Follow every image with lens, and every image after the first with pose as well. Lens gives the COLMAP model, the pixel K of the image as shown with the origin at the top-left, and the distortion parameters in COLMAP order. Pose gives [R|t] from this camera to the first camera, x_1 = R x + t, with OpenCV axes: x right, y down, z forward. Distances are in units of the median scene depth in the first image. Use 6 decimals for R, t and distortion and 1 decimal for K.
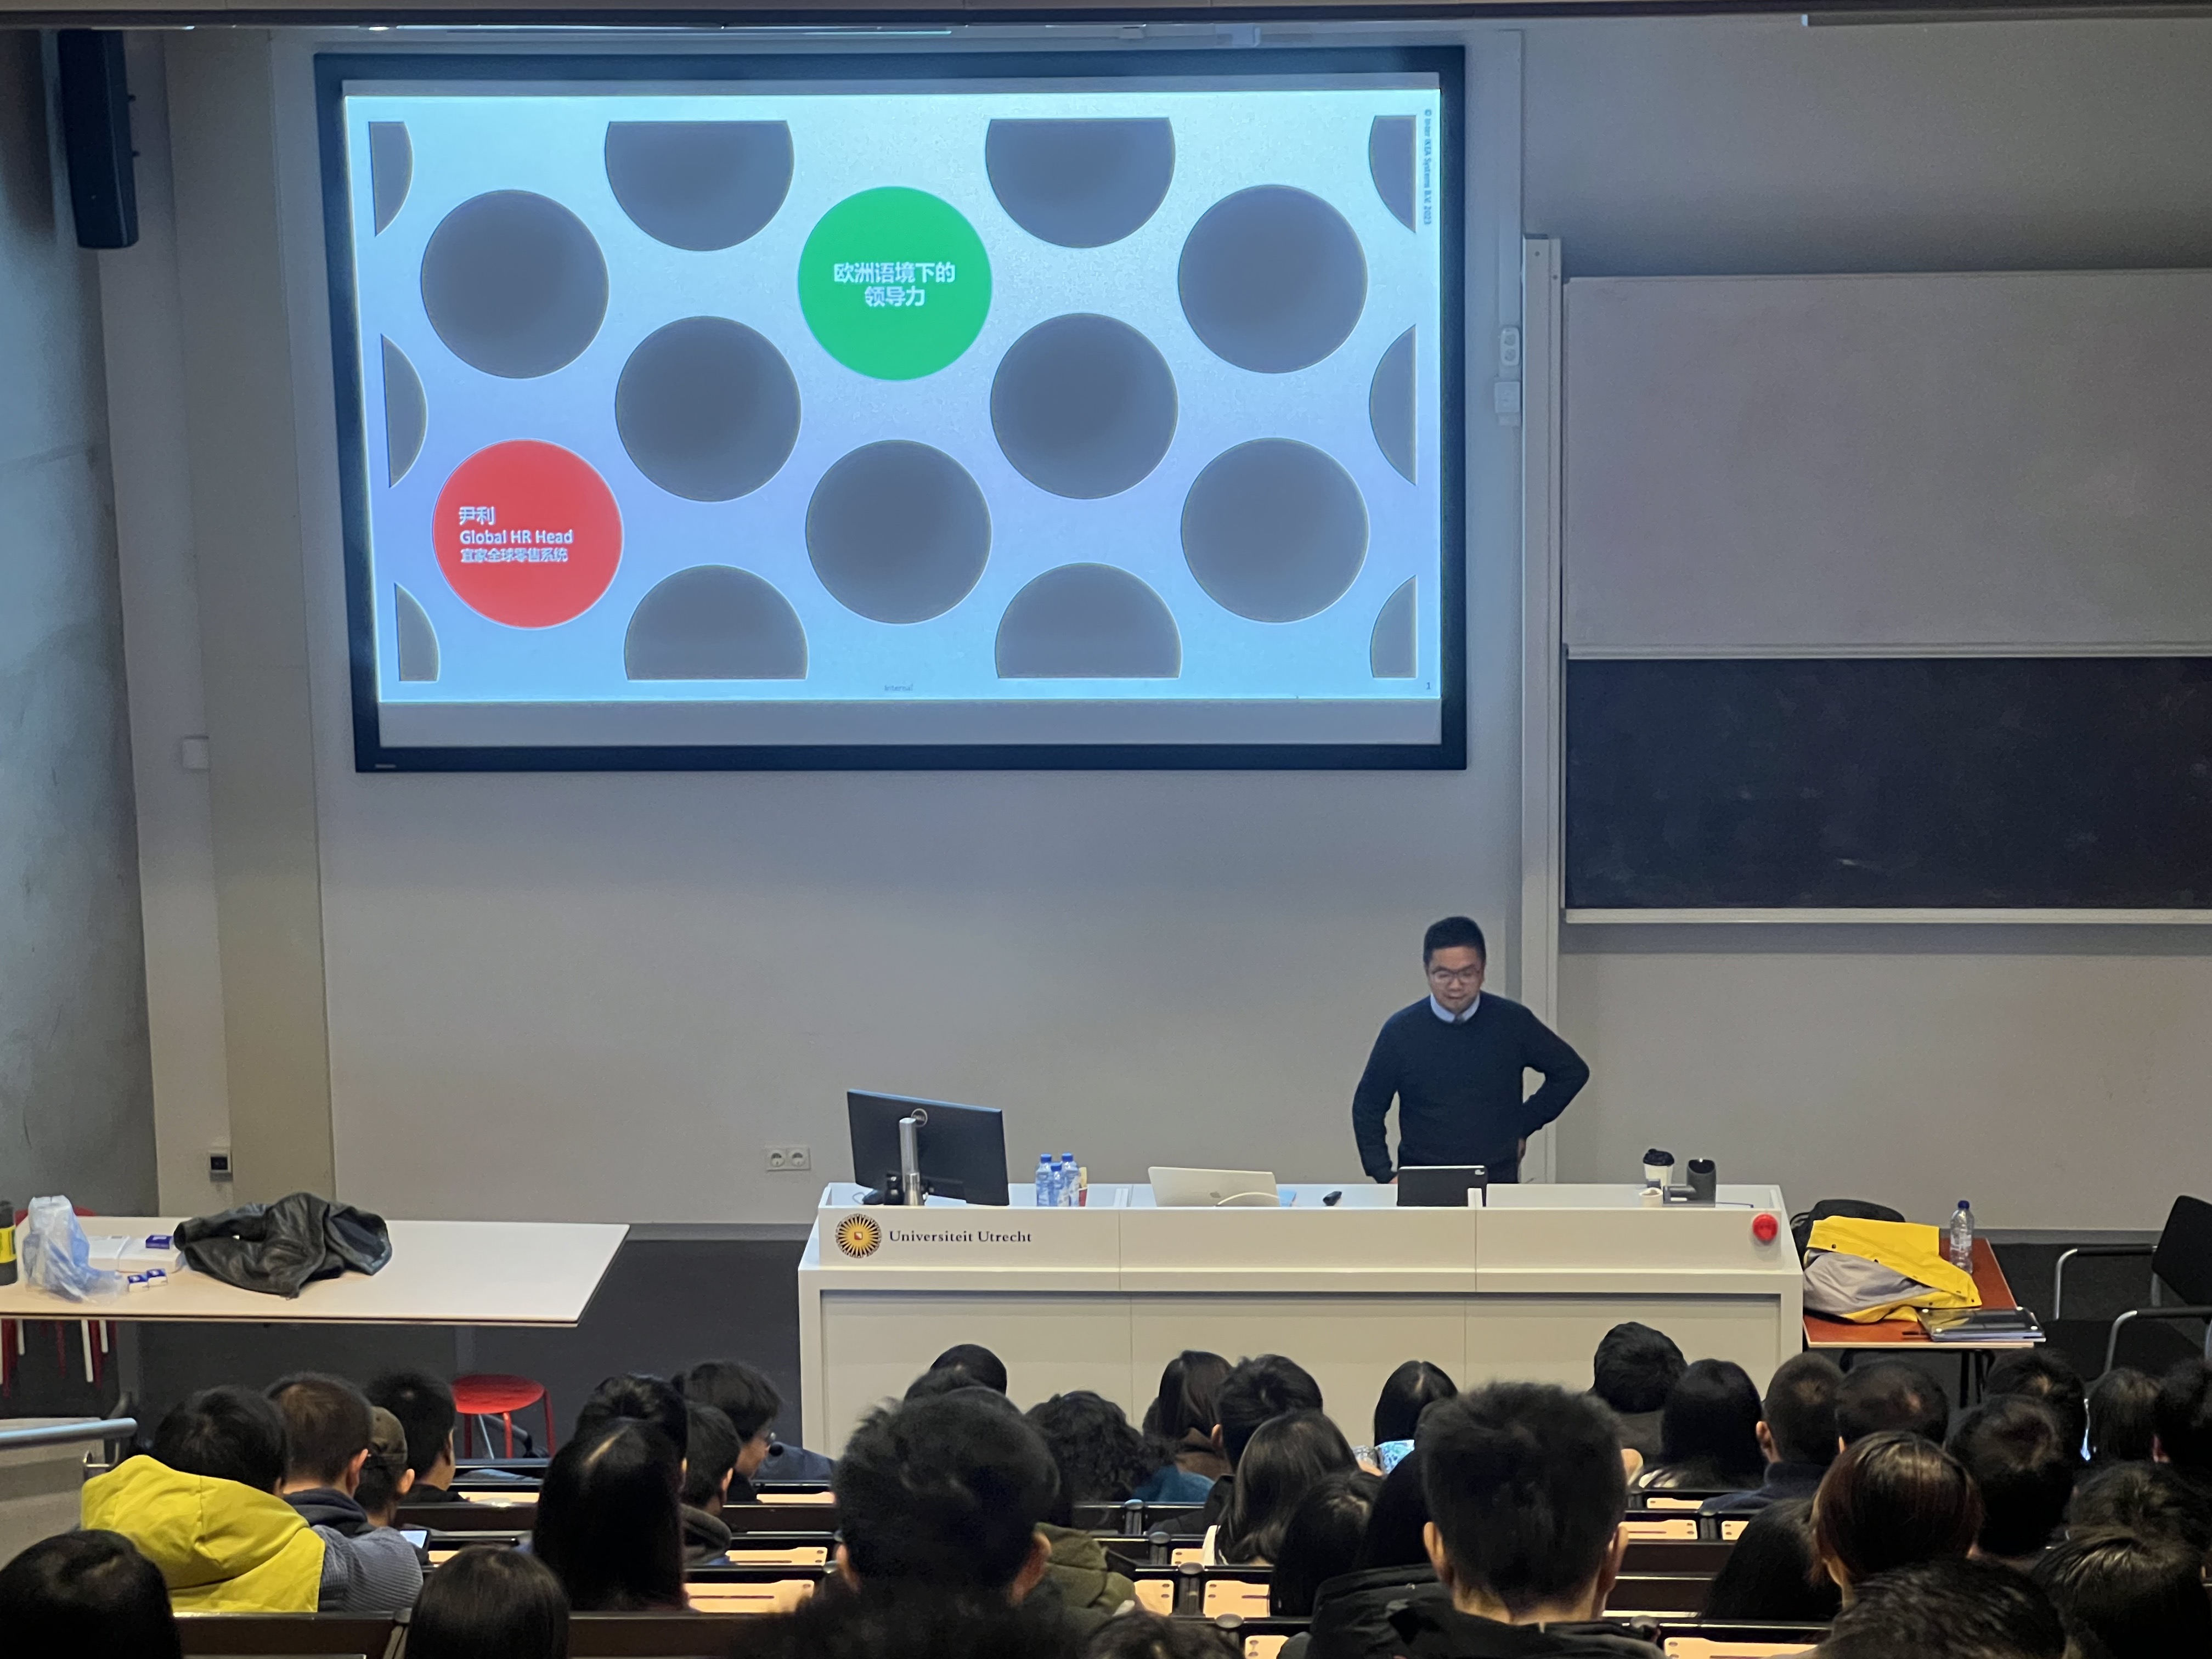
lens RADIAL K [[5043.1, 0, 1189.5], [0, 5043.1, 831.2], [0, 0, 1]] dist [0.057844, 0.014947]
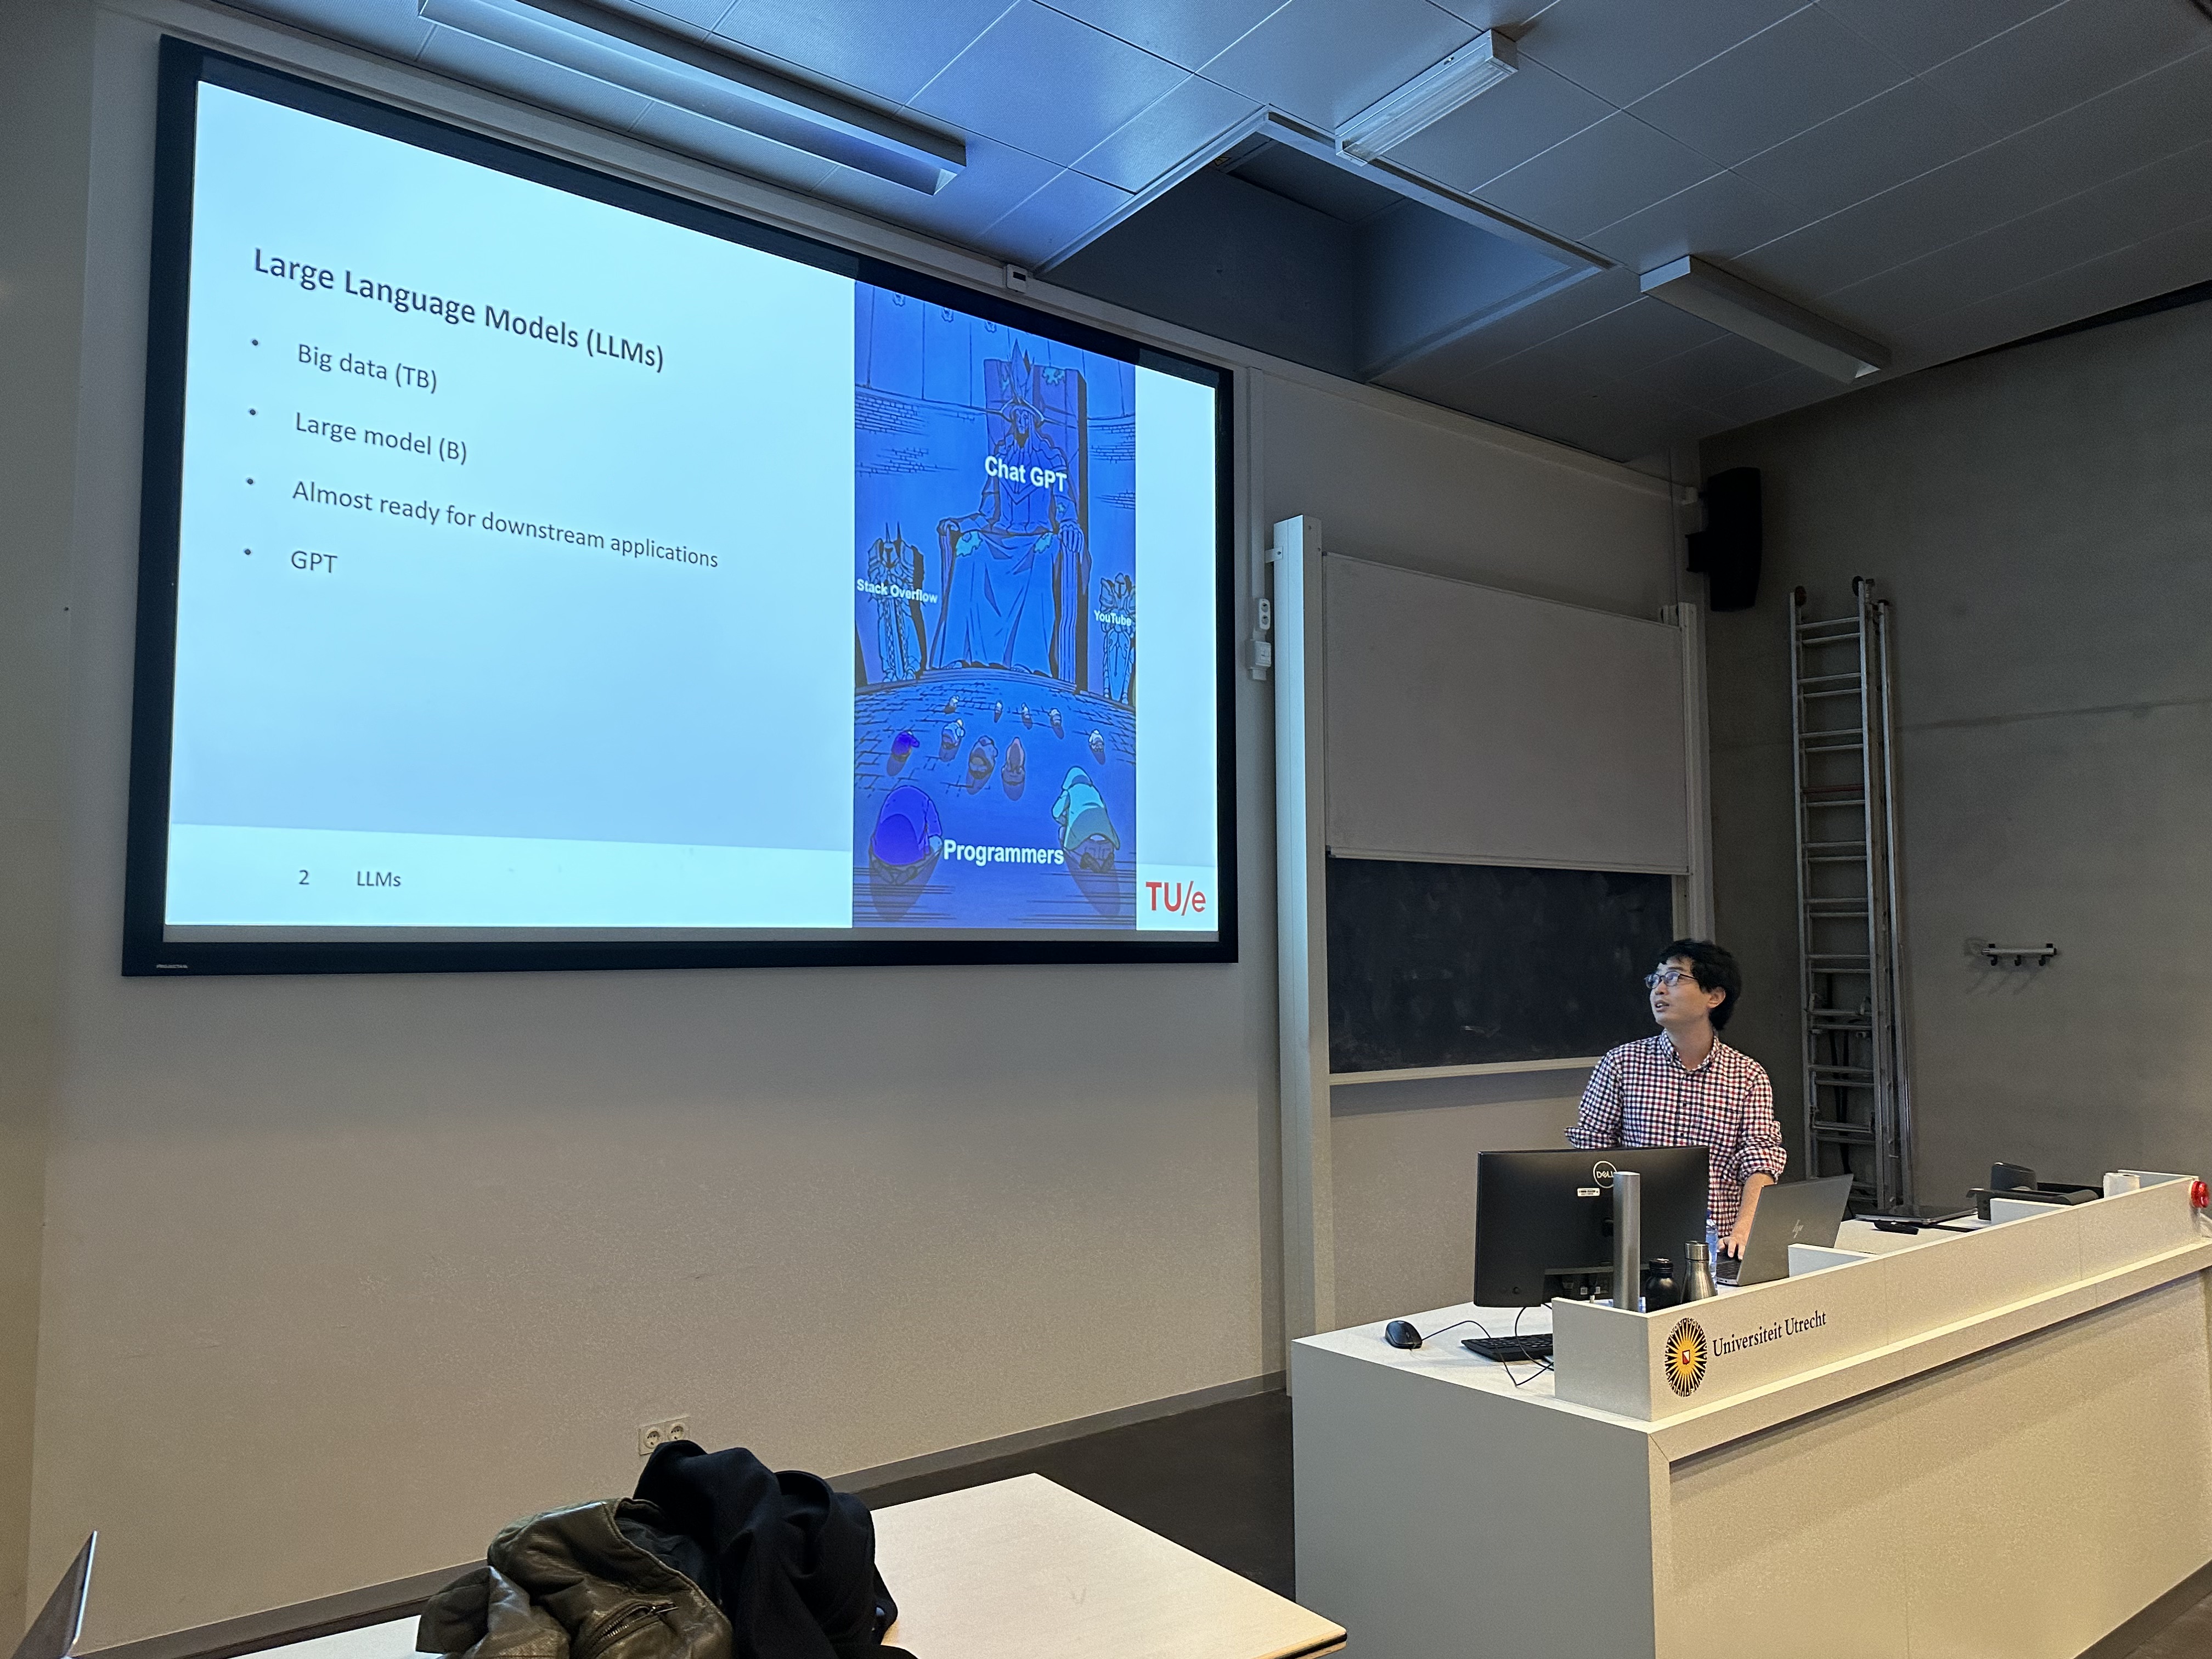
lens RADIAL K [[1544.7, 0, 1102.1], [0, 1544.7, 853.0], [0, 0, 1]] dist [0.113490, -0.134503]
pose [[0.762101, 0.049664, 0.645550, -0.211919], [0.147086, 0.957705, -0.247320, 0.050017], [-0.630530, 0.283434, 0.722563, 0.761845]]
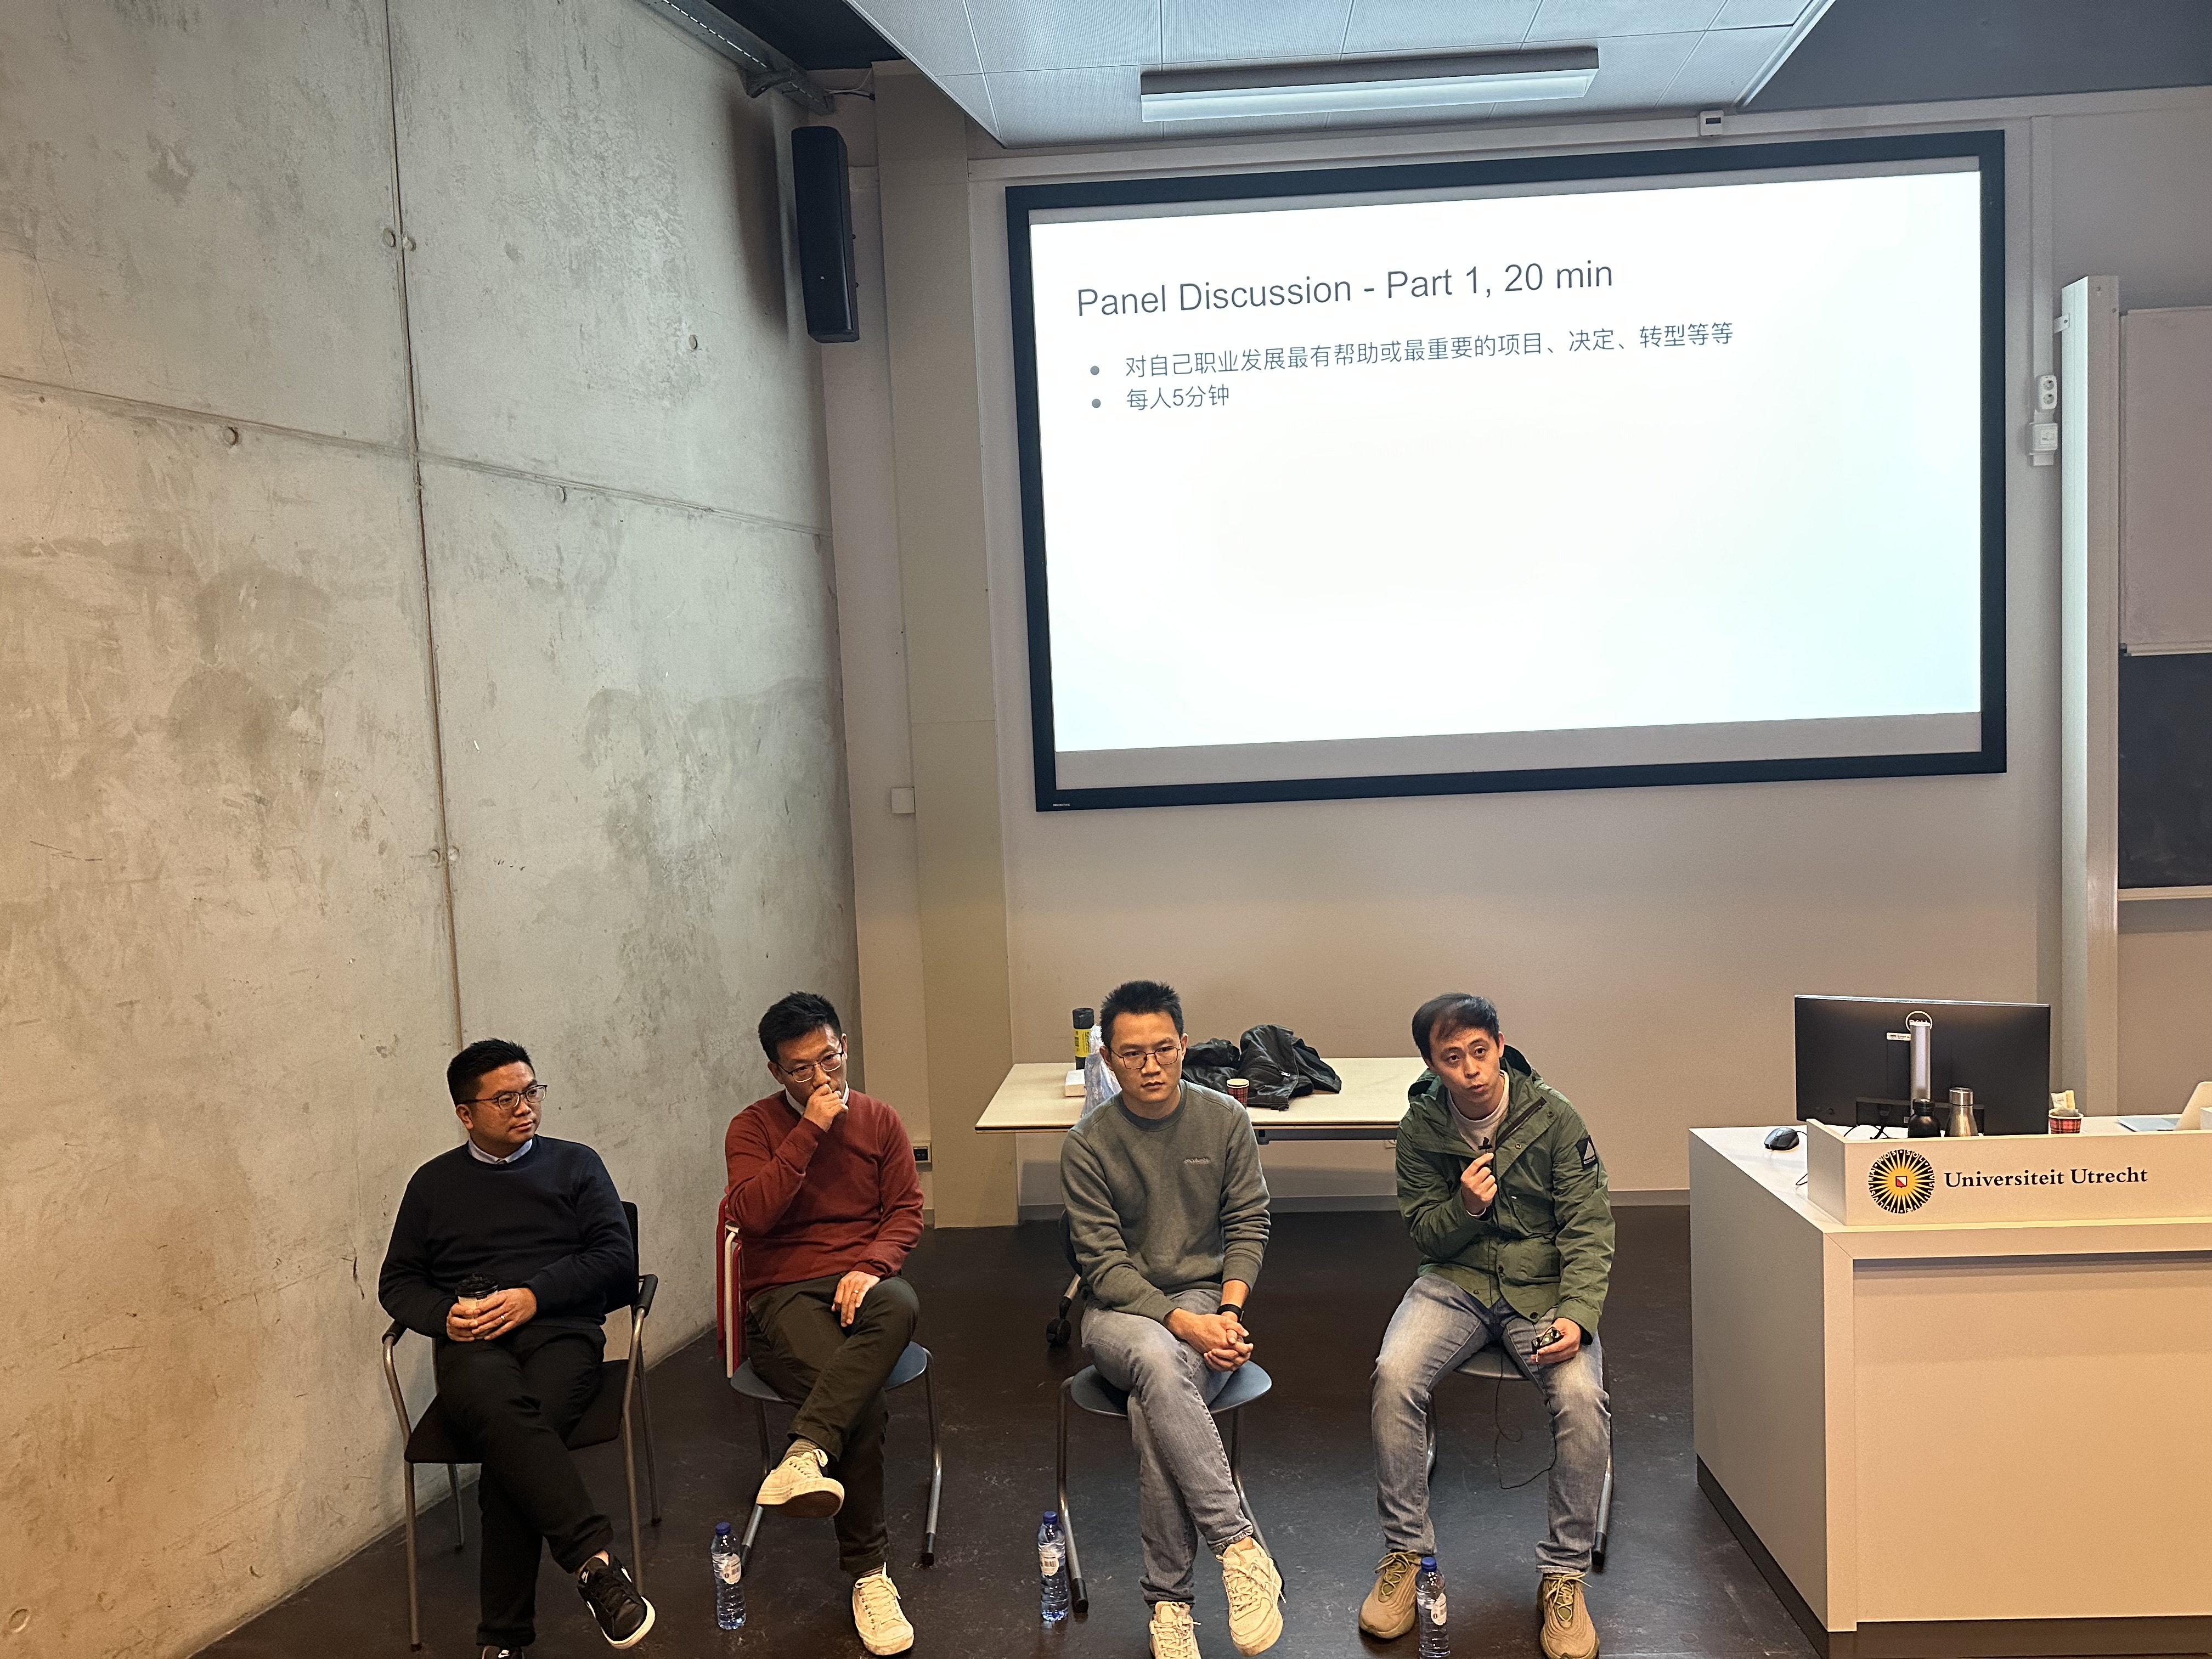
lens RADIAL K [[1556.2, 0, 1106.0], [0, 1556.2, 829.5], [0, 0, 1]] dist [0.006825, -0.001142]
pose [[0.999515, -0.030120, -0.007952, -0.150349], [0.028347, 0.985253, -0.168737, 0.055840], [0.012917, 0.168430, 0.985629, 0.661609]]
